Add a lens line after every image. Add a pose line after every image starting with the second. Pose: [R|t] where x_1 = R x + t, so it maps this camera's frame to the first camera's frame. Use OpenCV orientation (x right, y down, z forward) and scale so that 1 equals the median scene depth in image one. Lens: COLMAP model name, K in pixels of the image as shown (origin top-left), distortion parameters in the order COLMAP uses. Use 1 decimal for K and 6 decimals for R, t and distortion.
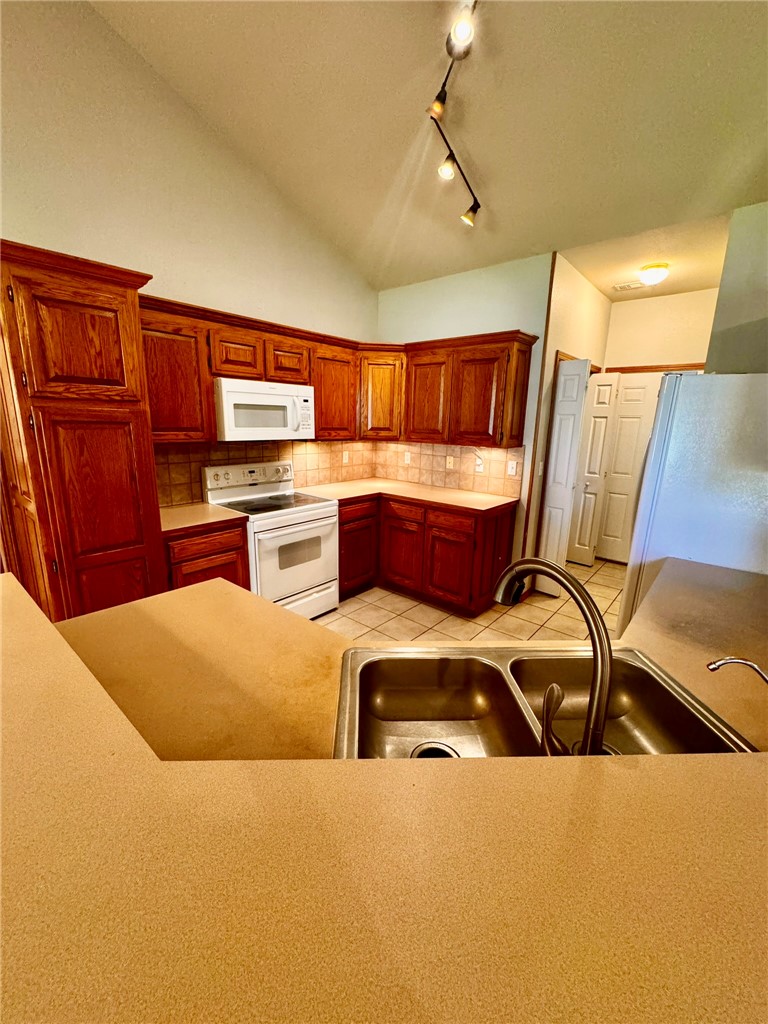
lens RADIAL K [[410.6, 0, 383.5], [0, 410.6, 513.9], [0, 0, 1]] dist [-0.002840, -0.000520]
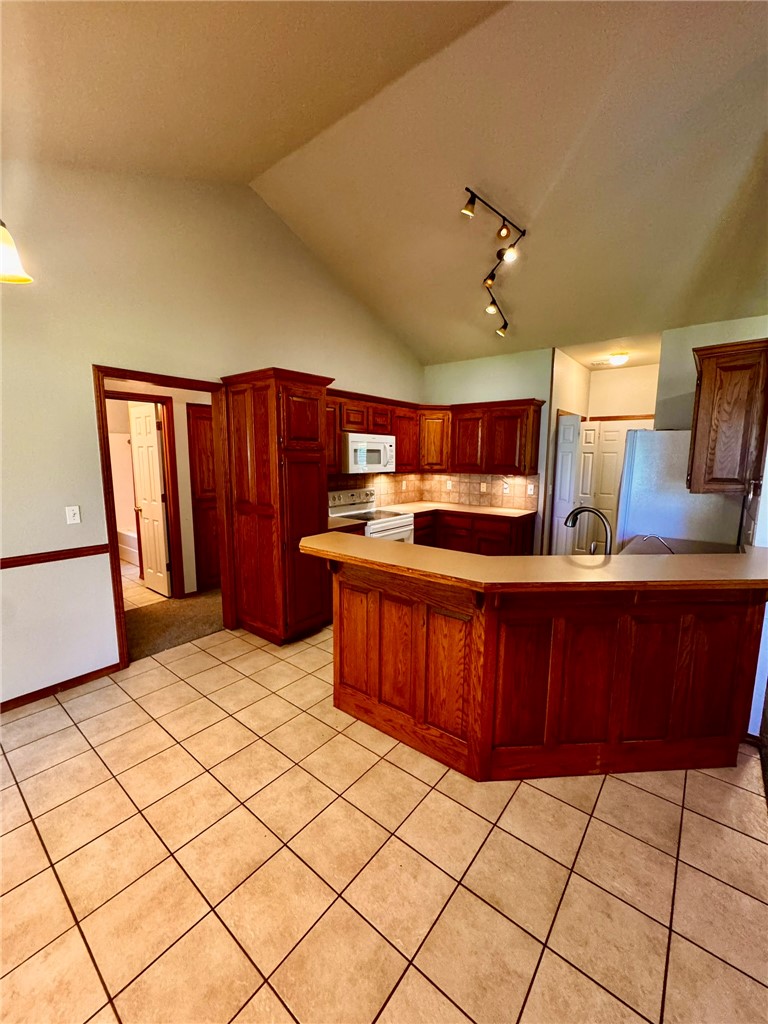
lens RADIAL K [[410.6, 0, 383.5], [0, 410.6, 513.9], [0, 0, 1]] dist [-0.002840, -0.000520]
pose [[0.999306, -0.021306, 0.030563, -0.251681], [0.023863, 0.996018, -0.085903, 0.085504], [-0.028611, 0.086572, 0.995835, -0.409369]]
